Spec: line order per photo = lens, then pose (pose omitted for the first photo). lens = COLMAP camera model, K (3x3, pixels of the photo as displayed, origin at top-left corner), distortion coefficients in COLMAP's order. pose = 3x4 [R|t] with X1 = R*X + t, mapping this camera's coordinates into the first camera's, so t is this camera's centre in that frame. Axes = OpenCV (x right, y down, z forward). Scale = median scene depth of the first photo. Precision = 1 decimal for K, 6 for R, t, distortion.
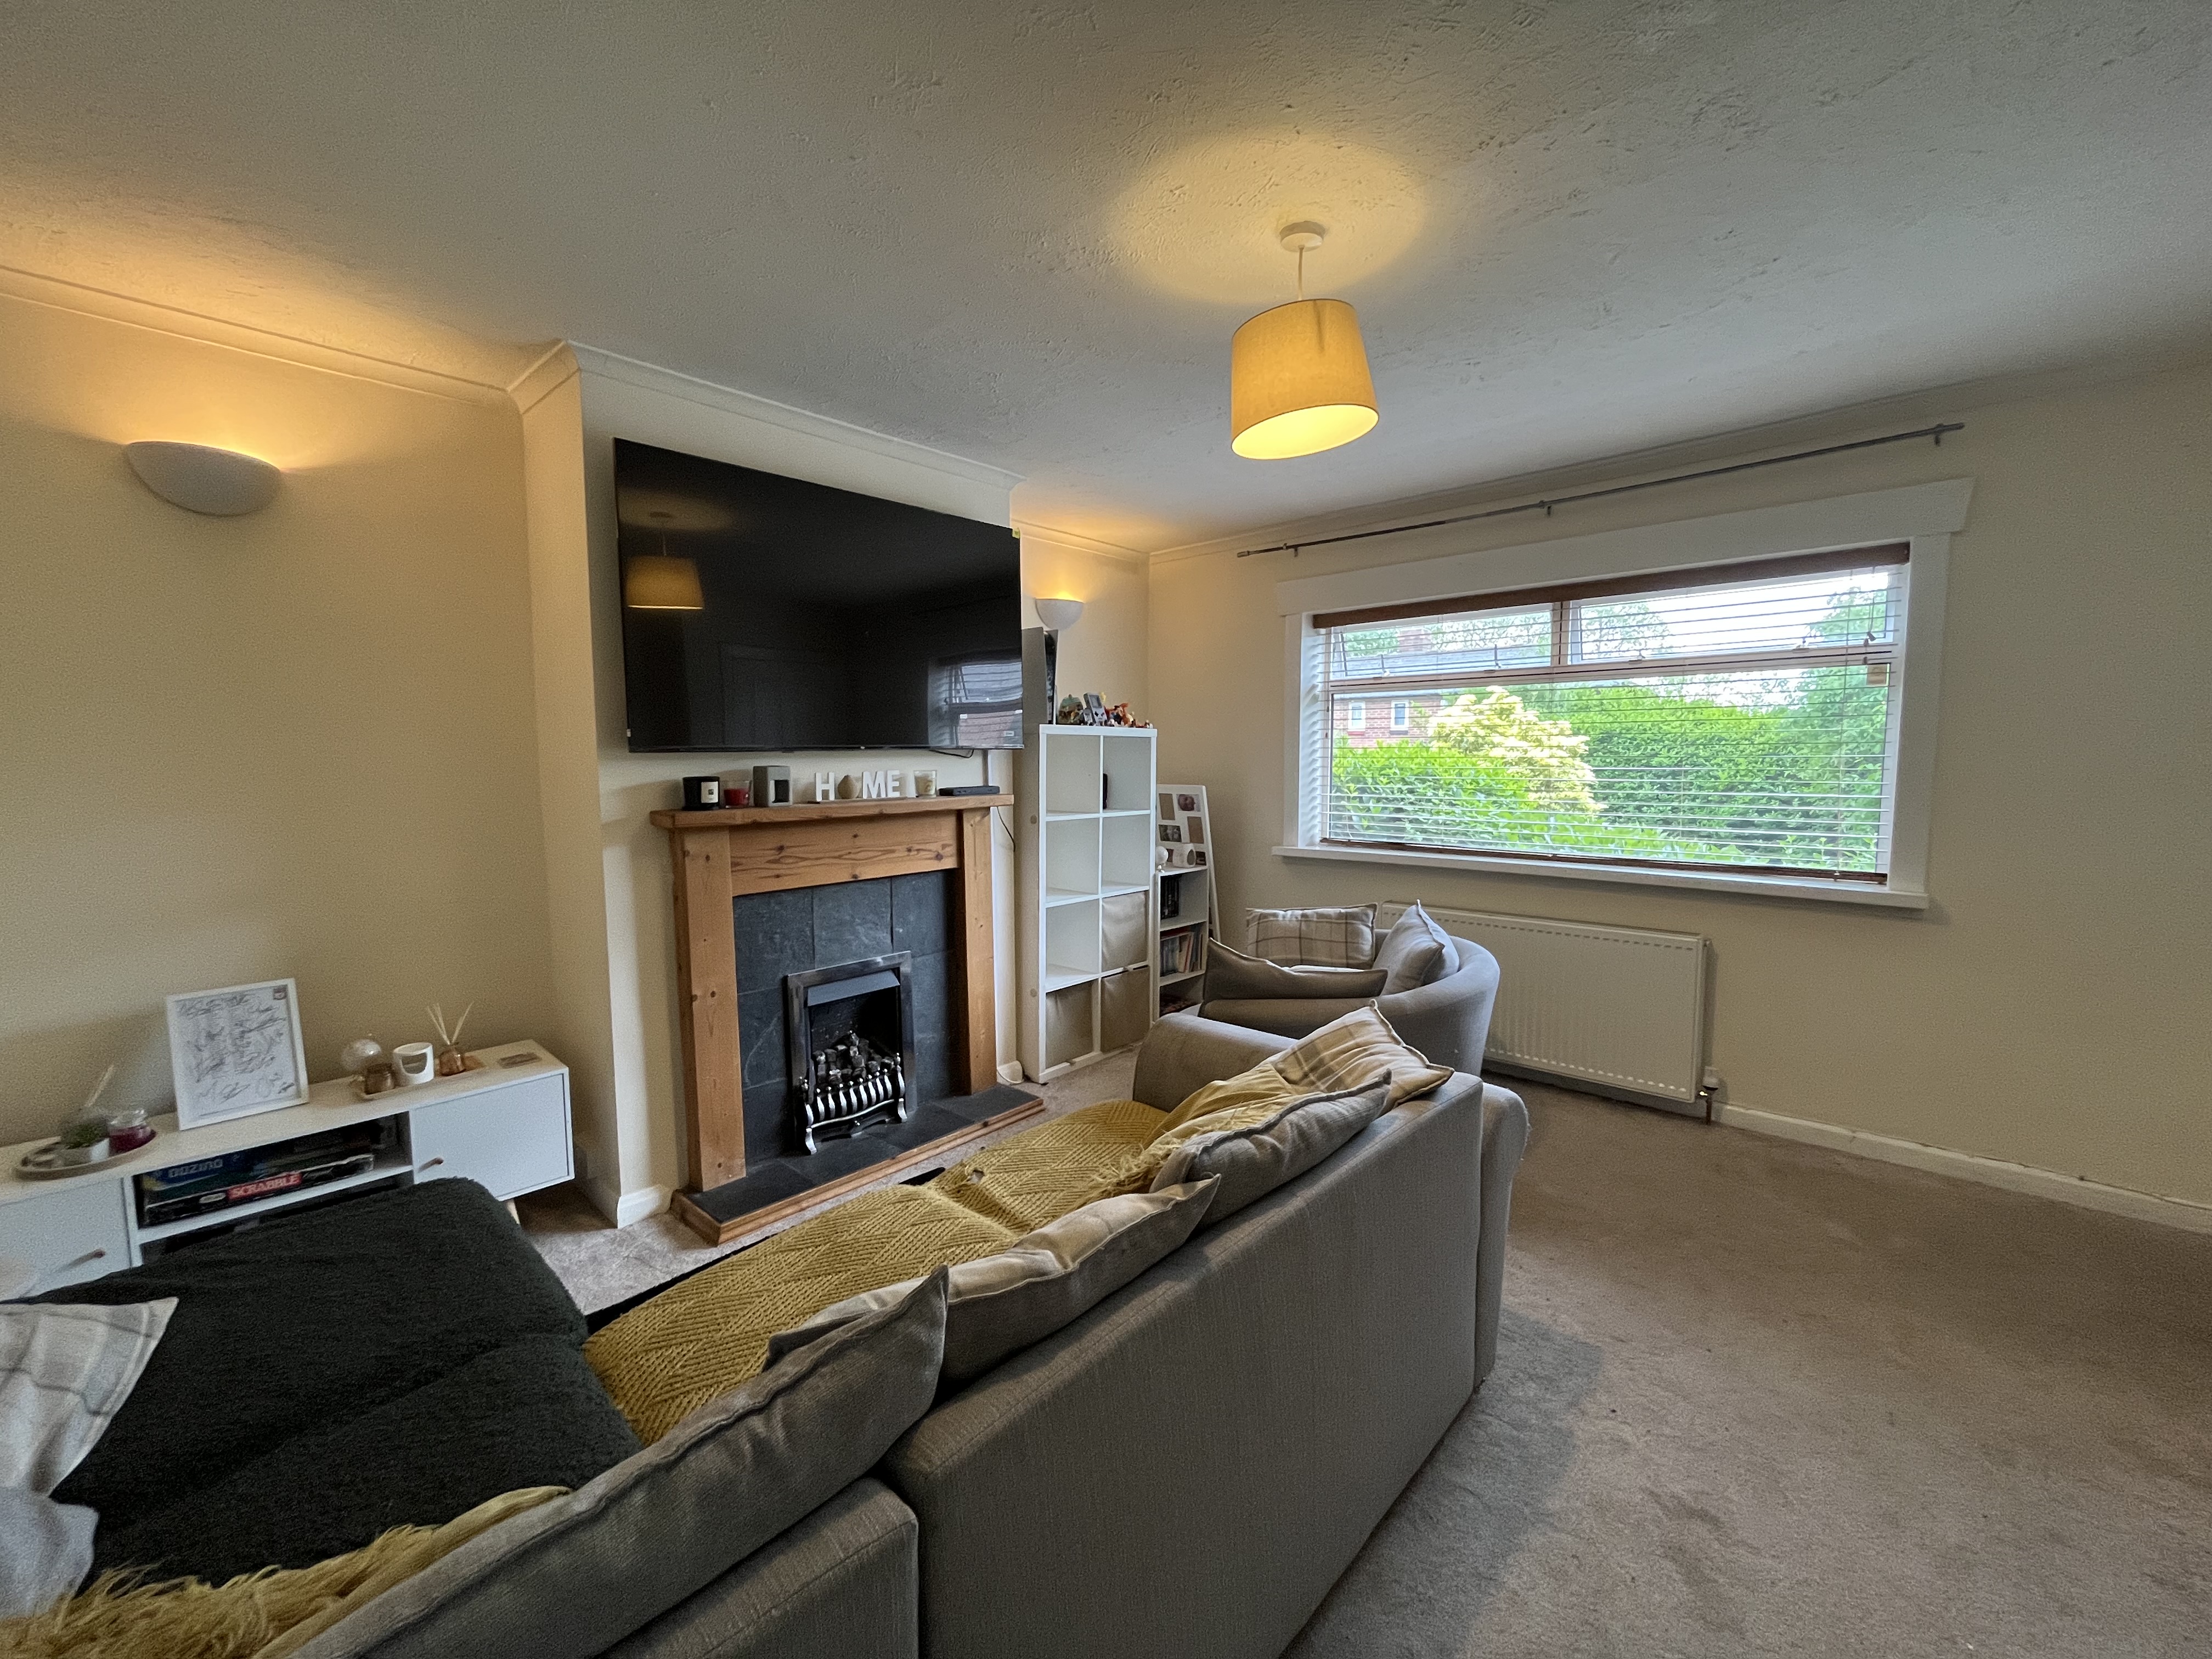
lens RADIAL K [[898.7, 0, 1099.6], [0, 898.7, 831.8], [0, 0, 1]] dist [-0.001231, 0.000199]
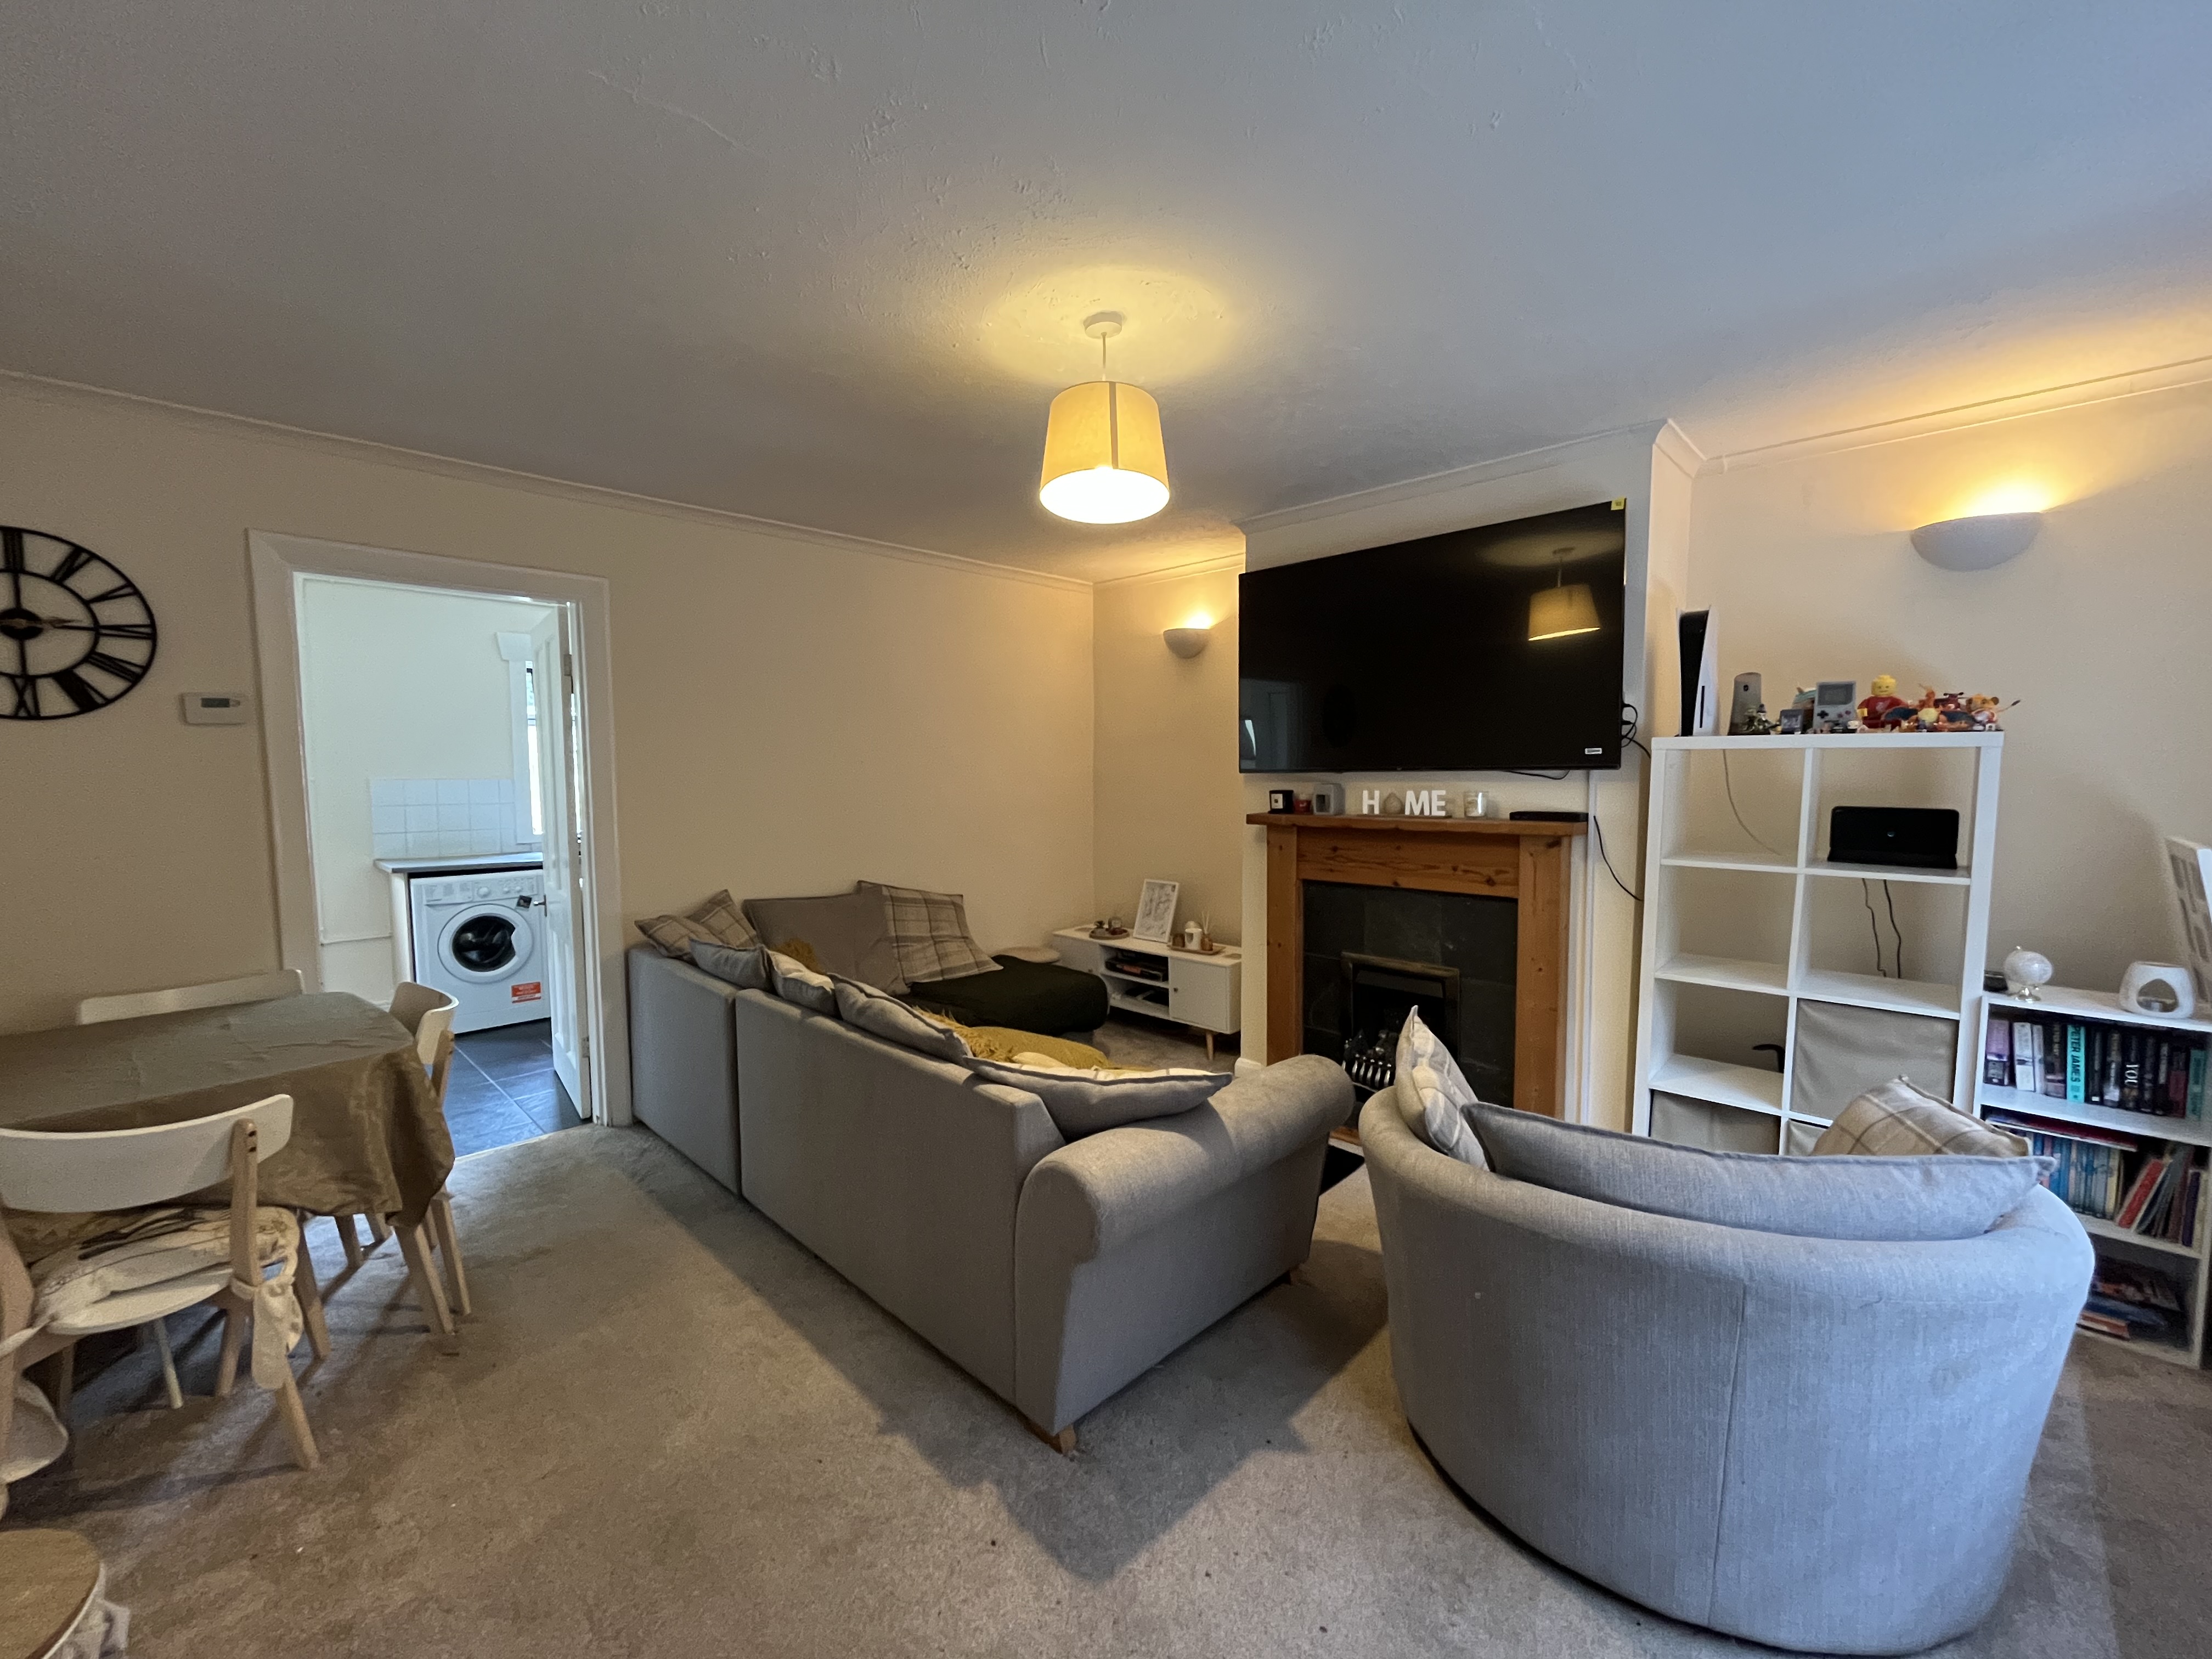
lens RADIAL K [[898.7, 0, 1099.6], [0, 898.7, 831.8], [0, 0, 1]] dist [-0.001231, 0.000199]
pose [[-0.029107, 0.079034, -0.996447, 0.867794], [-0.077972, 0.993652, 0.081090, -0.077899], [0.996531, 0.080055, -0.022760, 0.667906]]
